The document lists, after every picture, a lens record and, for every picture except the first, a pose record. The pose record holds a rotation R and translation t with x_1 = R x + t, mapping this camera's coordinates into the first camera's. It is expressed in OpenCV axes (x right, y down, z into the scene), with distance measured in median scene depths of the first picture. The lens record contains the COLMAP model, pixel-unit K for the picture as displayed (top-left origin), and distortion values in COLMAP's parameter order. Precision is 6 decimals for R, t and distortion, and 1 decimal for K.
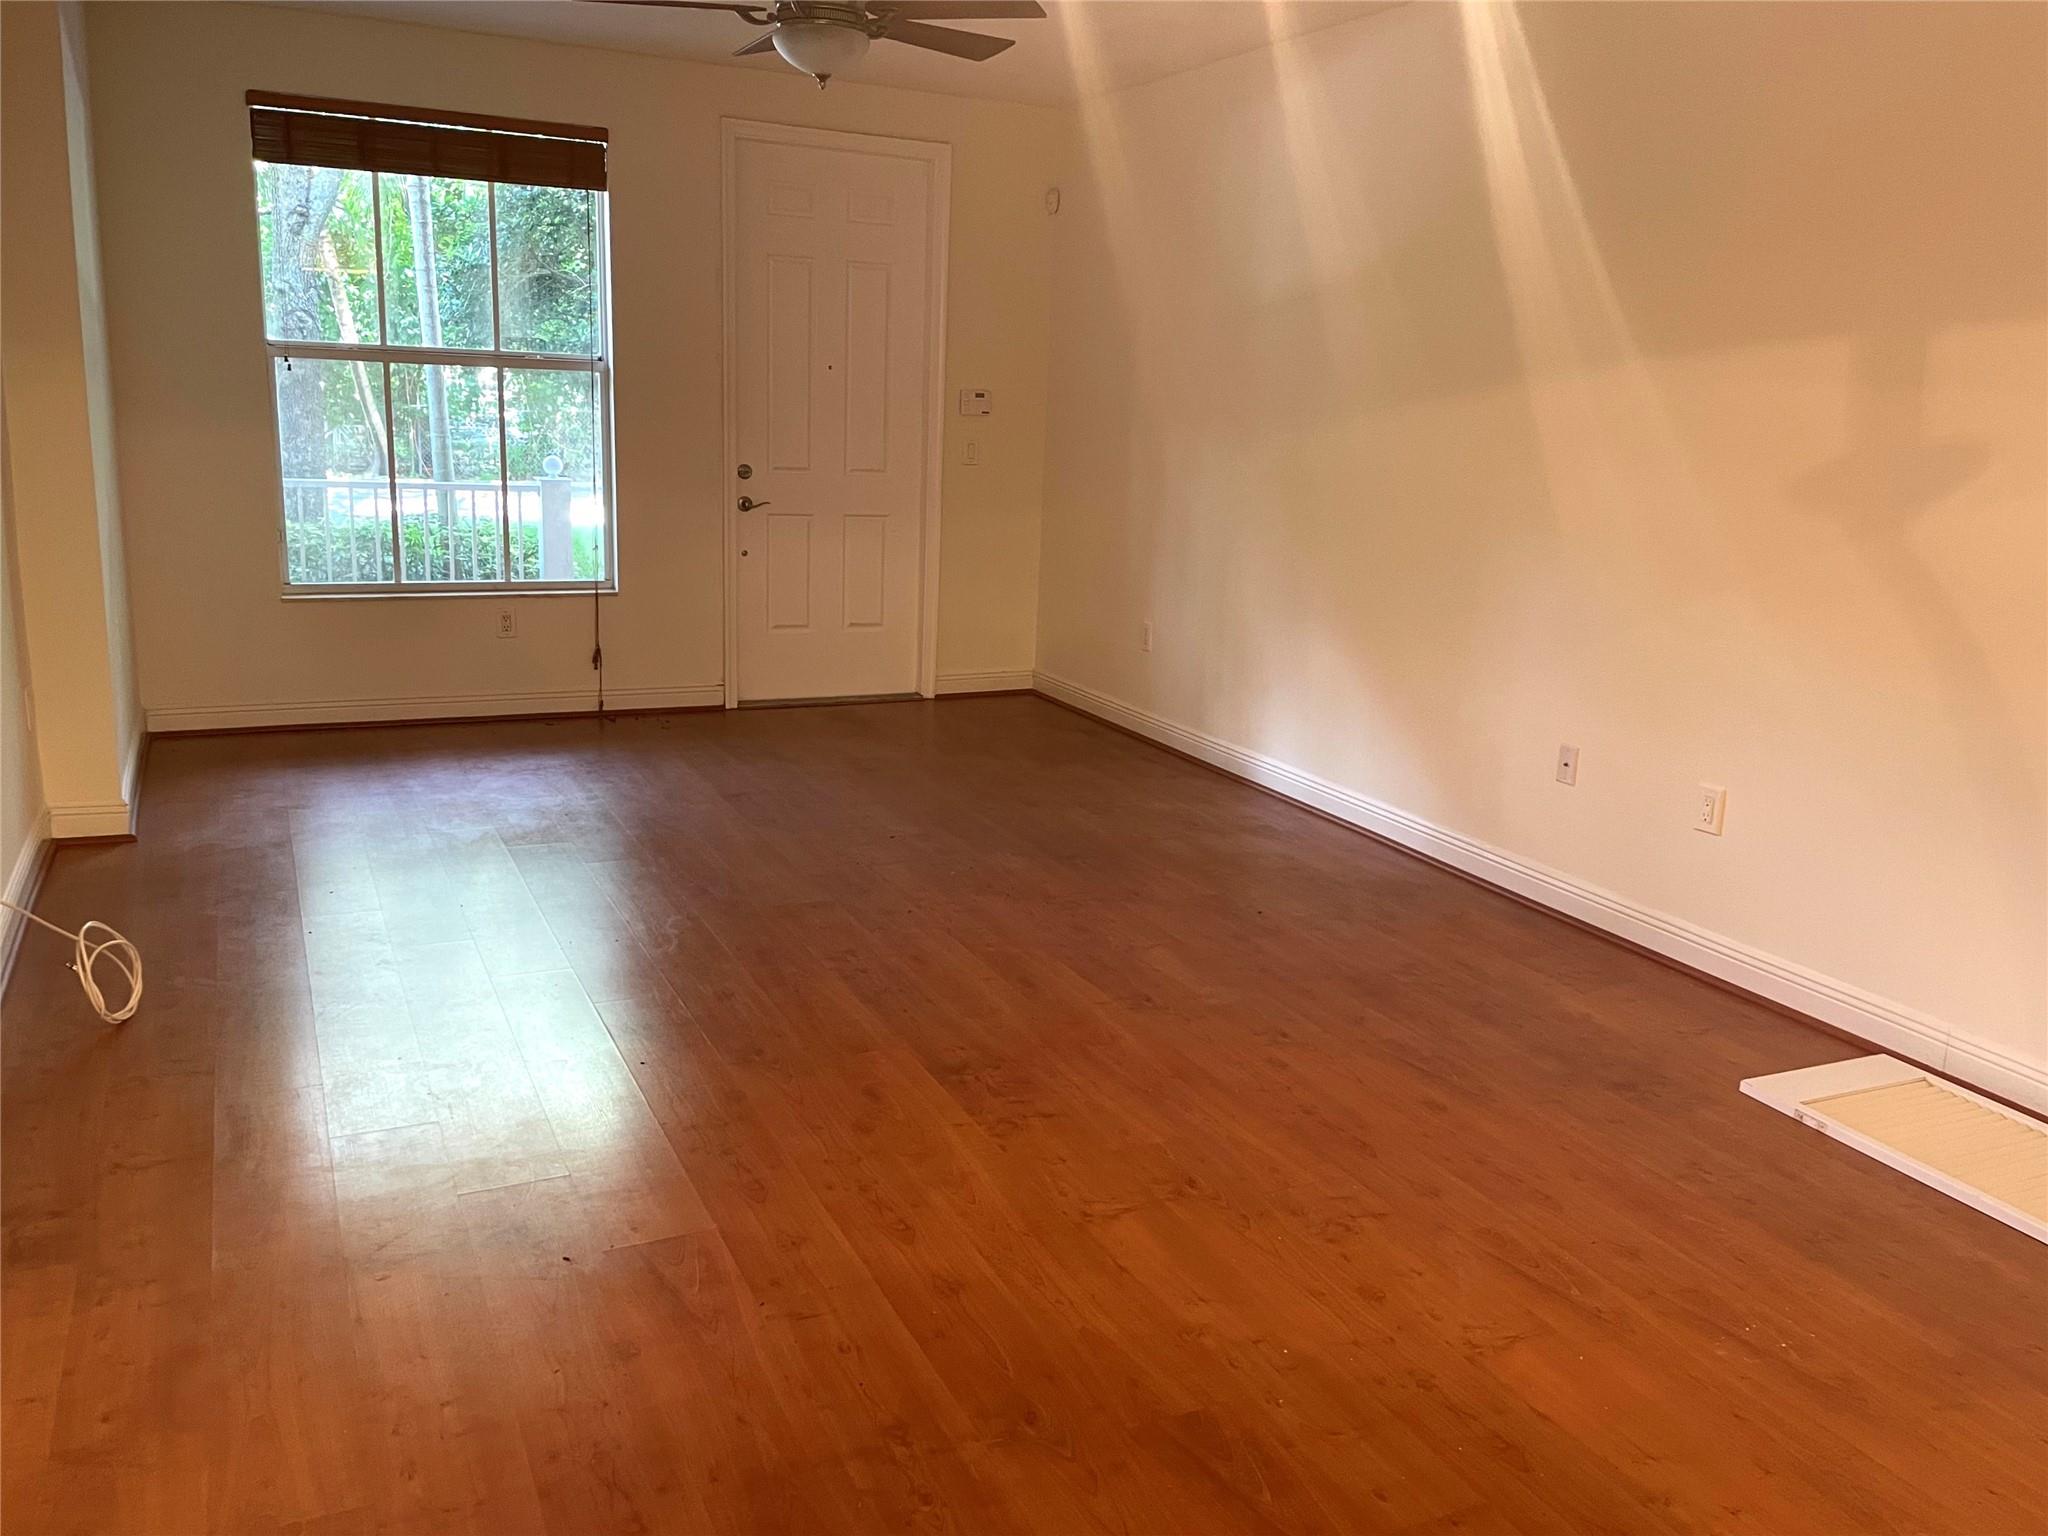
lens RADIAL K [[1653.5, 0, 1024.0], [0, 1653.5, 768.0], [0, 0, 1]] dist [0.041923, 0.000330]
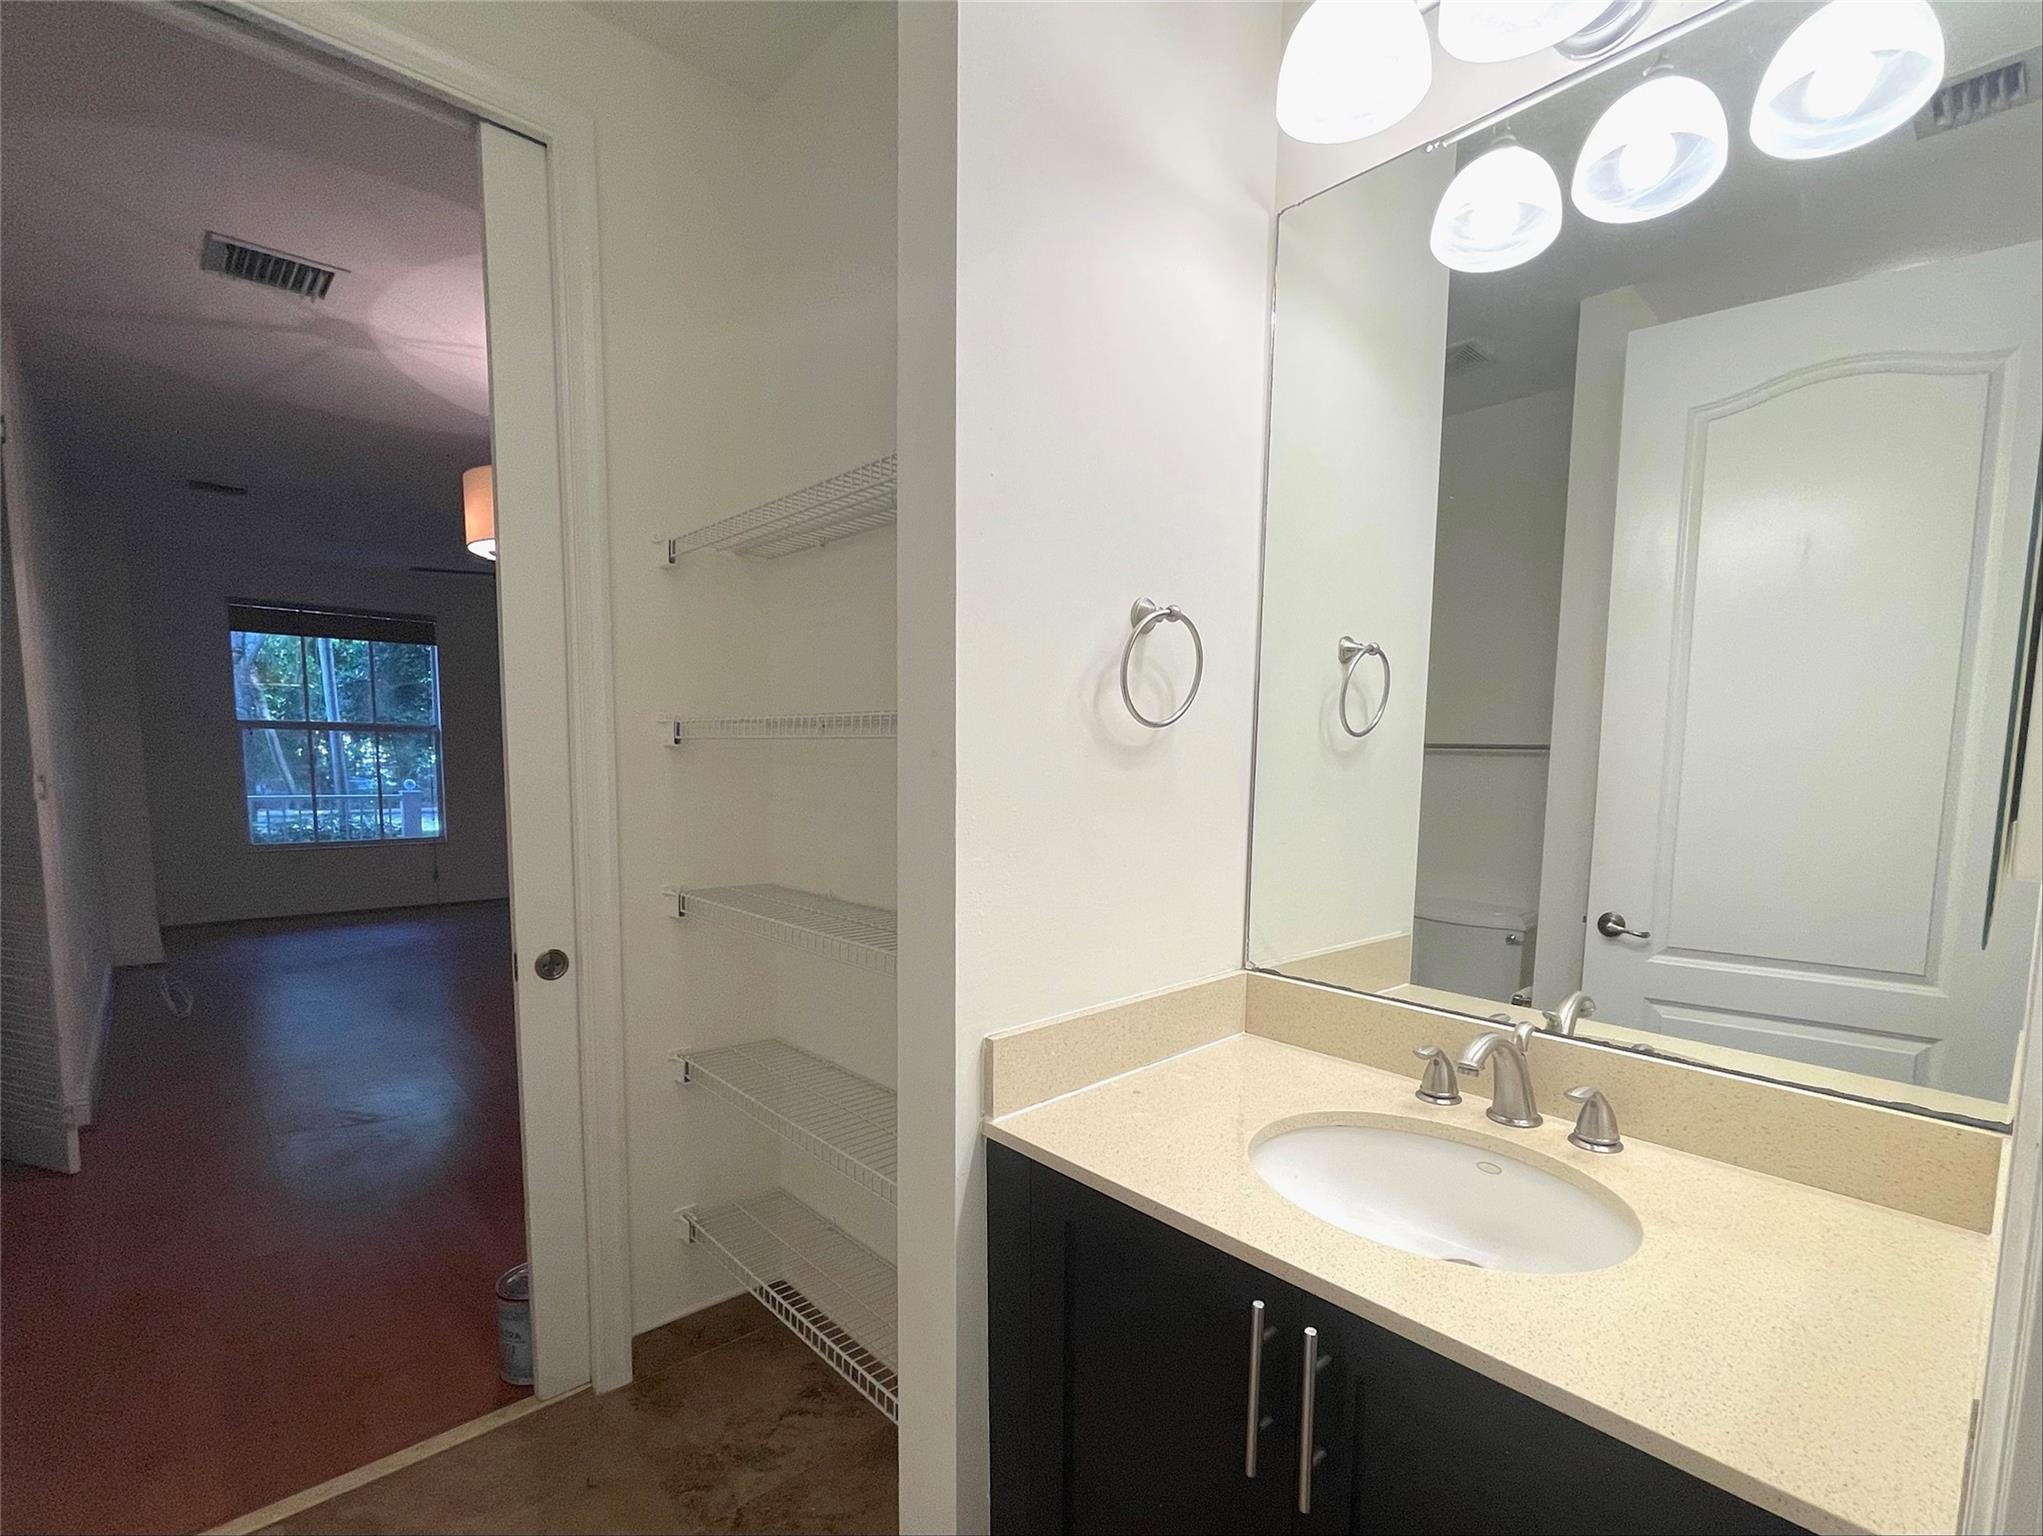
lens RADIAL K [[928.4, 0, 1023.8], [0, 928.4, 849.5], [0, 0, 1]] dist [0.000345, 0.000071]
pose [[0.952713, -0.053797, 0.299073, 0.061676], [0.087078, 0.991261, -0.099086, 0.057251], [-0.291129, 0.120443, 0.949072, -0.194515]]
